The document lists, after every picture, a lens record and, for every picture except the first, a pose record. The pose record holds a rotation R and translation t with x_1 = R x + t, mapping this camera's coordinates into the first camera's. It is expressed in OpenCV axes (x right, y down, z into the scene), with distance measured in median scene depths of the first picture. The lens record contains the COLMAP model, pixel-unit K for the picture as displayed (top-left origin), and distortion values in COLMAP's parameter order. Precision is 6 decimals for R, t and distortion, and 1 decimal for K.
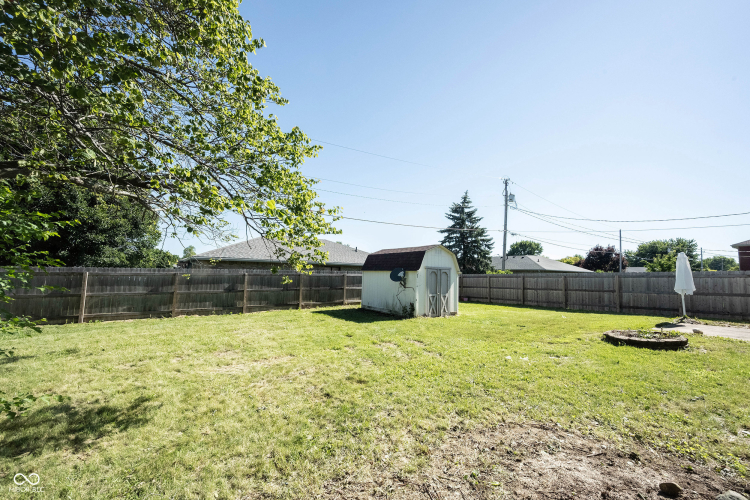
lens RADIAL K [[295.2, 0, 377.6], [0, 295.2, 246.0], [0, 0, 1]] dist [-0.001031, -0.000195]
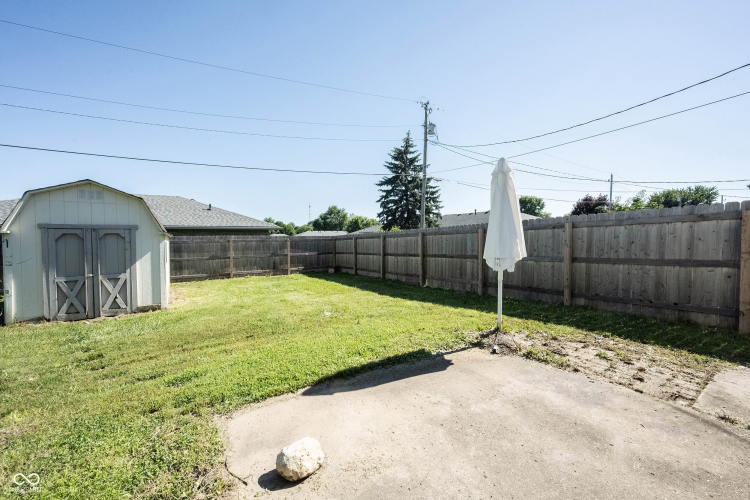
lens RADIAL K [[295.2, 0, 374.5], [0, 295.2, 246.1], [0, 0, 1]] dist [-0.001031, -0.000195]
pose [[0.998482, -0.033681, -0.043578, 0.632090], [0.038800, 0.991708, 0.122516, 0.057160], [0.039090, -0.124021, 0.991509, 0.440081]]
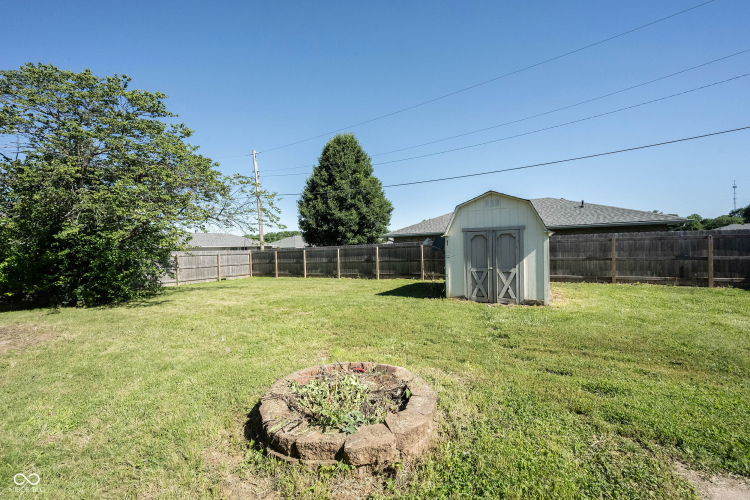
lens RADIAL K [[295.2, 0, 372.8], [0, 295.2, 251.1], [0, 0, 1]] dist [-0.001031, -0.000195]
pose [[0.412612, -0.022683, -0.910625, 0.594699], [0.125846, 0.991523, 0.032324, 0.061432], [0.902172, -0.127936, 0.411968, 0.436073]]
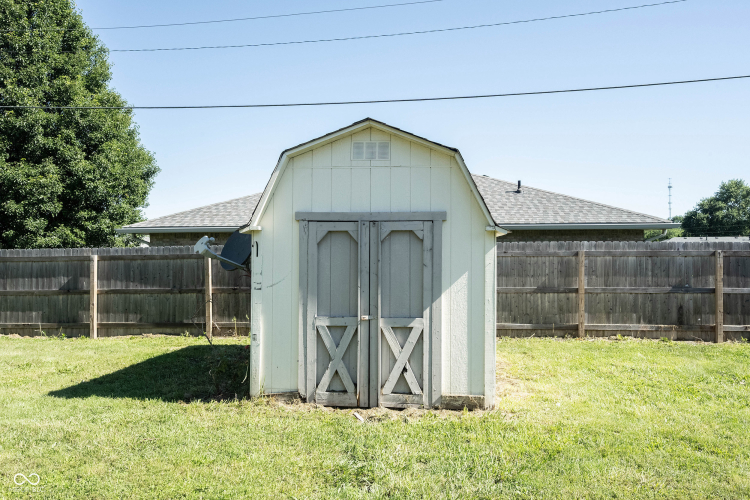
lens RADIAL K [[565.5, 0, 372.7], [0, 565.5, 246.0], [0, 0, 1]] dist [-0.000096, -0.003307]
pose [[0.738861, -0.035076, -0.672944, 0.462249], [0.083167, 0.995756, 0.039412, 0.071470], [0.668706, -0.085087, 0.738643, 0.565611]]
